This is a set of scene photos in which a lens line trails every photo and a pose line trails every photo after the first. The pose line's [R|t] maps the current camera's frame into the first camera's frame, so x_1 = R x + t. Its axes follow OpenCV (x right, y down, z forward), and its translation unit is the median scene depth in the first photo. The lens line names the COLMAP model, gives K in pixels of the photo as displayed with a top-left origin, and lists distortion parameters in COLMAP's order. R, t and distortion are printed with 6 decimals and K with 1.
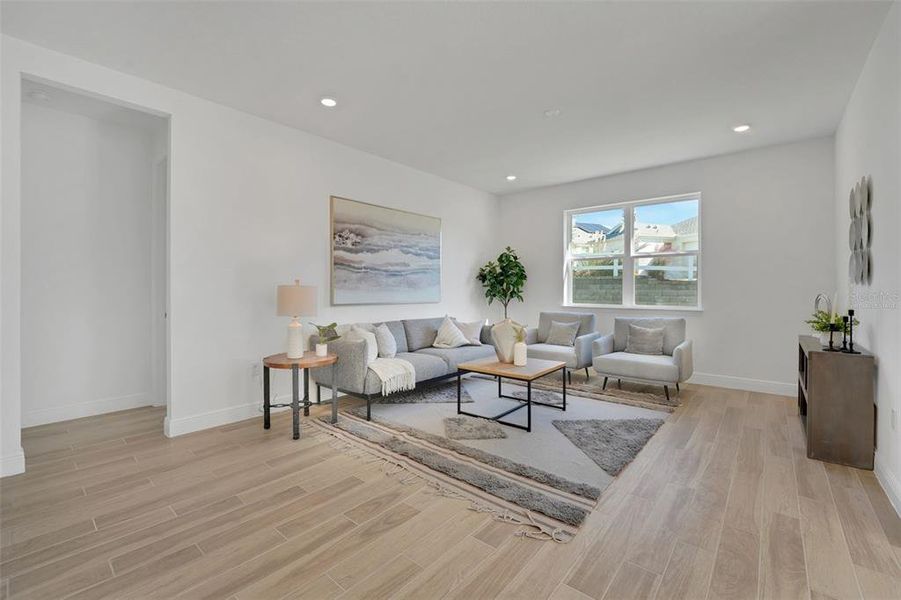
lens RADIAL K [[380.9, 0, 443.7], [0, 380.9, 295.4], [0, 0, 1]] dist [-0.013887, 0.003647]
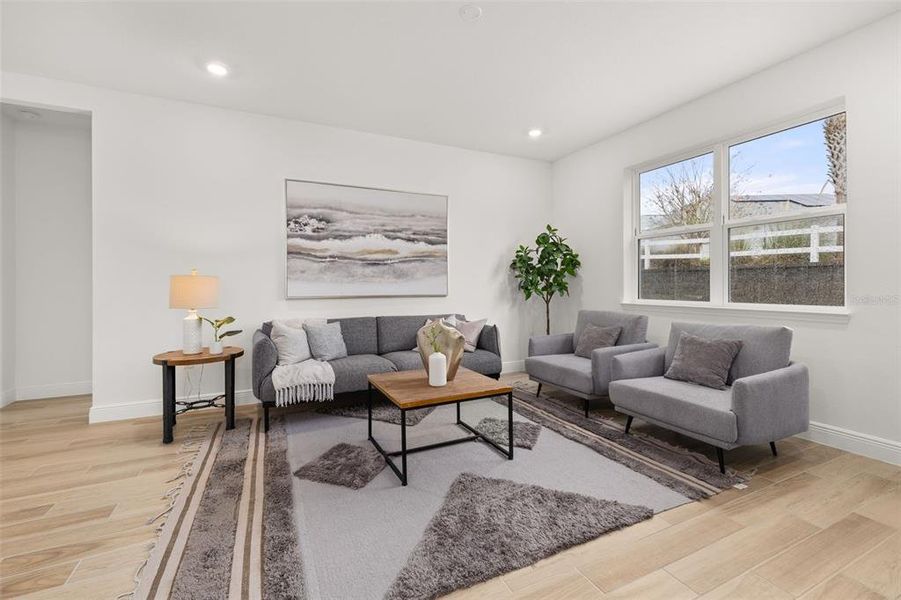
lens RADIAL K [[380.9, 0, 460.7], [0, 380.9, 293.4], [0, 0, 1]] dist [-0.013887, 0.003647]
pose [[0.917588, 0.003316, -0.397520, 0.442262], [-0.000097, 0.999967, 0.008118, 0.006378], [0.397533, -0.007410, 0.917558, 0.316529]]
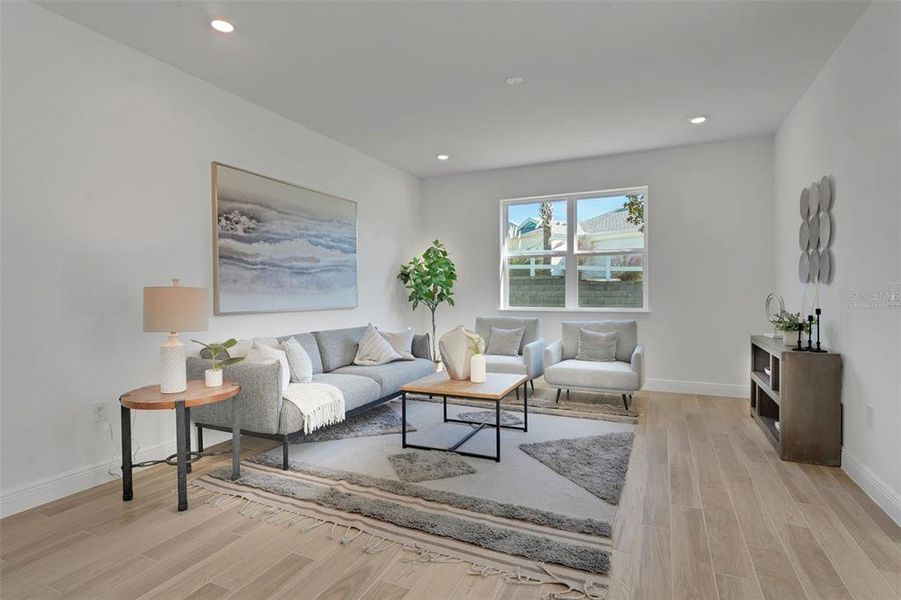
lens RADIAL K [[451.8, 0, 448.4], [0, 451.8, 305.1], [0, 0, 1]] dist [-0.006273, -0.000453]
pose [[0.963393, -0.015381, 0.267652, -0.098579], [0.011969, 0.999825, 0.014376, 0.000542], [-0.267826, -0.010646, 0.963408, 0.061243]]
